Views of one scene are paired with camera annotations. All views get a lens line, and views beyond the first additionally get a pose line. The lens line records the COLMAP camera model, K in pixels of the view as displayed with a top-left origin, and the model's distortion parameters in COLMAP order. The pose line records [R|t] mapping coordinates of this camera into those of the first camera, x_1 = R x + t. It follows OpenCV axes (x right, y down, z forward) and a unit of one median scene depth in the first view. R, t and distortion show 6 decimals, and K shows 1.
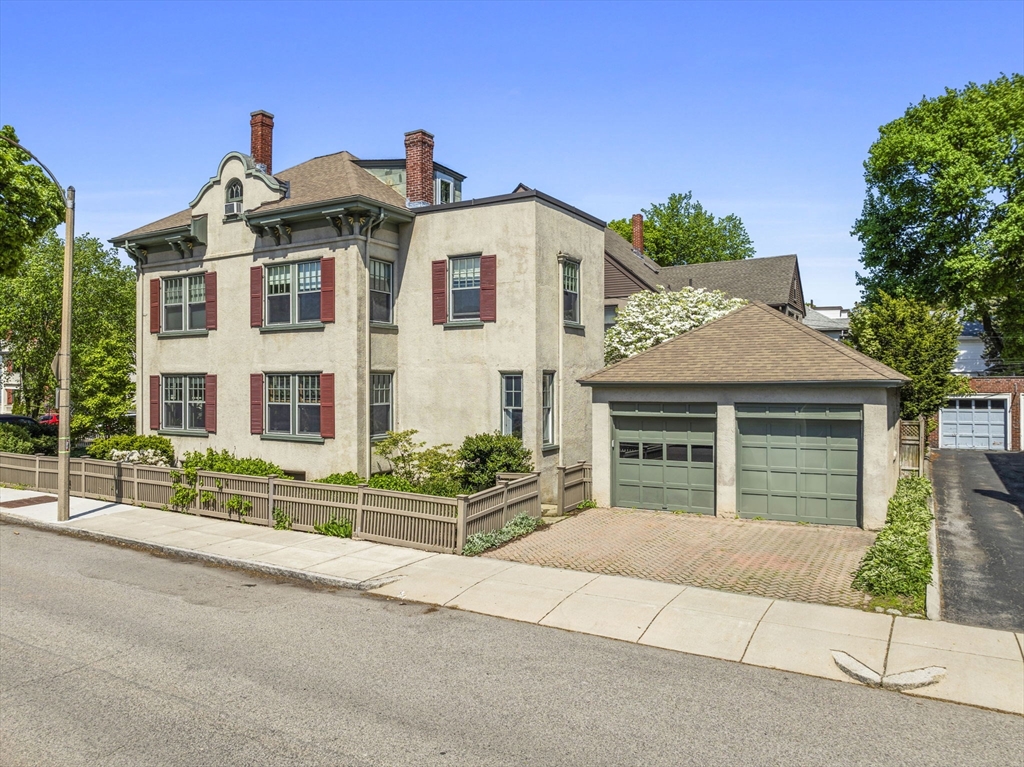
lens RADIAL K [[729.9, 0, 503.4], [0, 729.9, 386.8], [0, 0, 1]] dist [-0.032047, 0.000777]
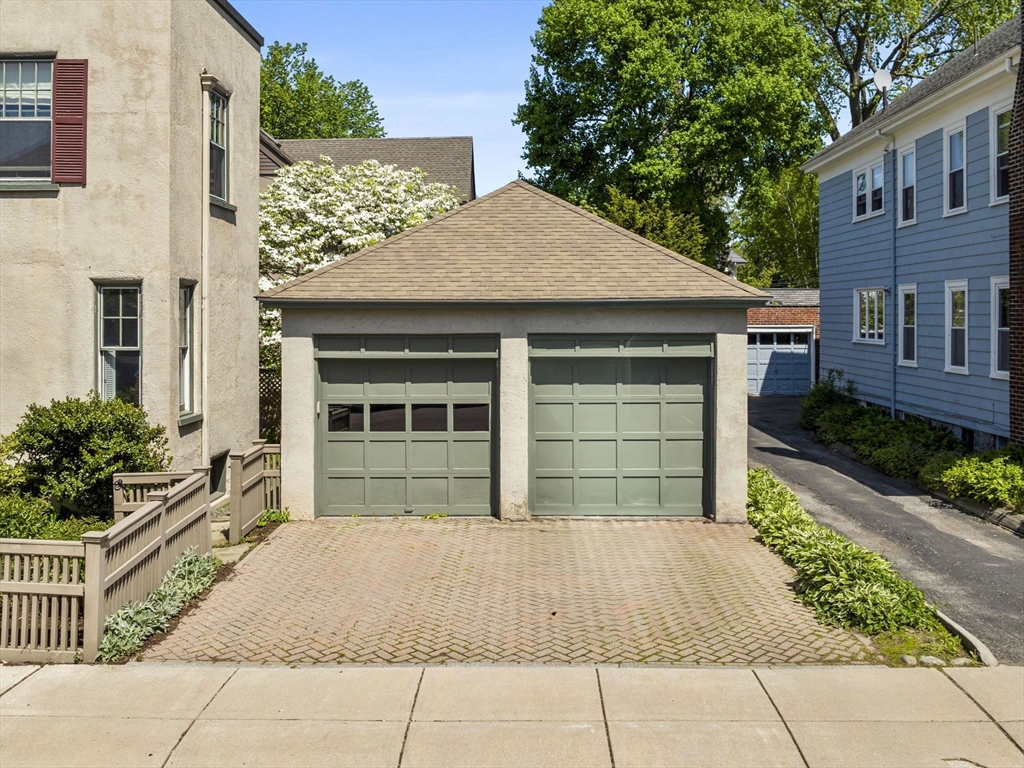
lens RADIAL K [[982.5, 0, 525.0], [0, 982.5, 324.7], [0, 0, 1]] dist [-0.032533, -0.017133]
pose [[0.863760, -0.001025, 0.503903, -0.092428], [0.000841, 0.999999, 0.000592, 0.011523], [-0.503904, -0.000087, 0.863760, 0.231960]]
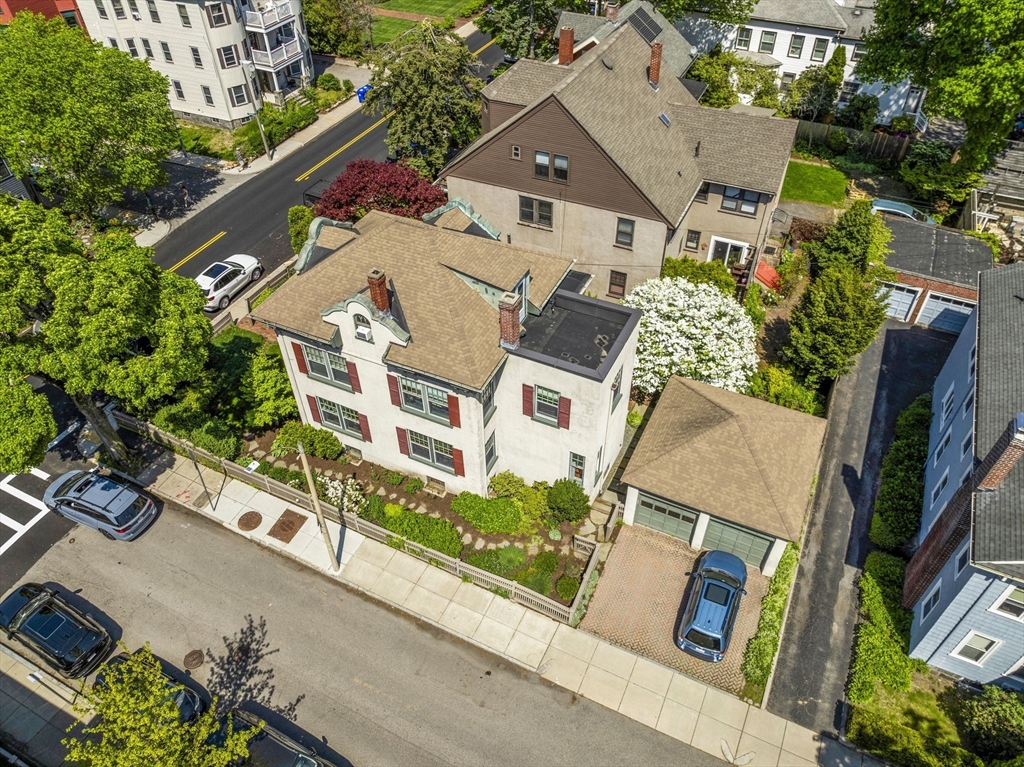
lens RADIAL K [[718.8, 0, 505.8], [0, 718.8, 382.6], [0, 0, 1]] dist [-0.036181, -0.002105]
pose [[0.996987, -0.064414, 0.043212, -0.204035], [0.017694, 0.731281, 0.681847, -1.208456], [-0.075521, -0.679028, 0.730217, -0.026991]]
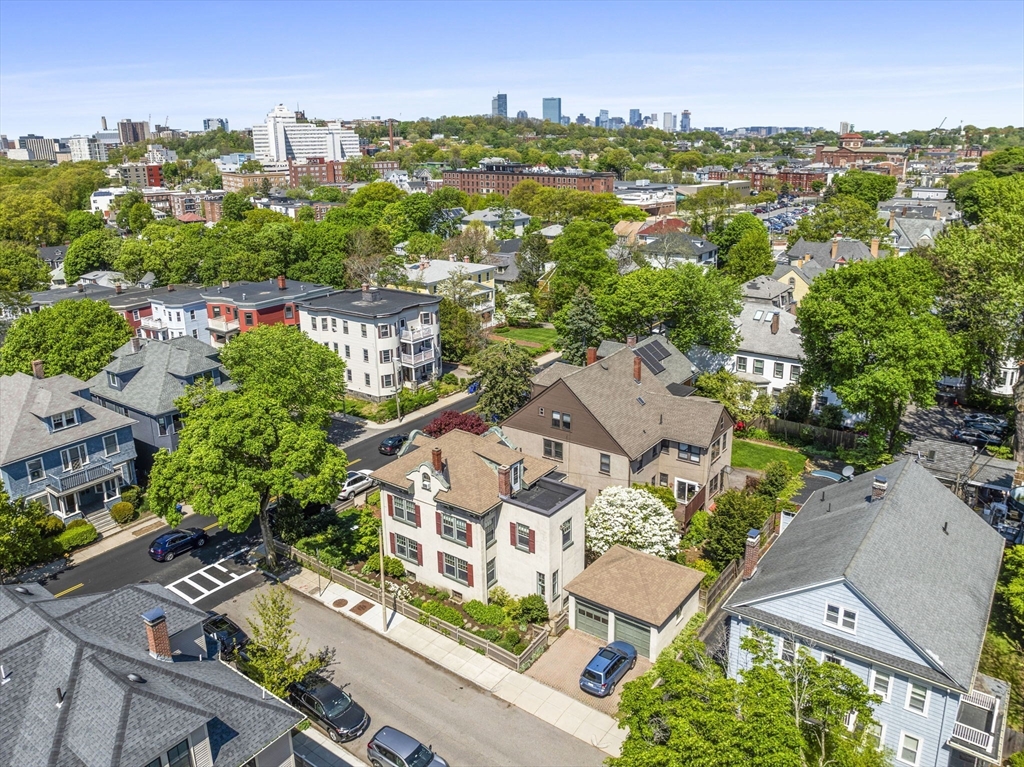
lens RADIAL K [[760.4, 0, 513.3], [0, 760.4, 320.5], [0, 0, 1]] dist [-0.031698, -0.068502]
pose [[0.993730, 0.007925, -0.111524, 0.207582], [0.017644, 0.973870, 0.226418, -1.511461], [0.110404, -0.226966, 0.967625, -1.419287]]
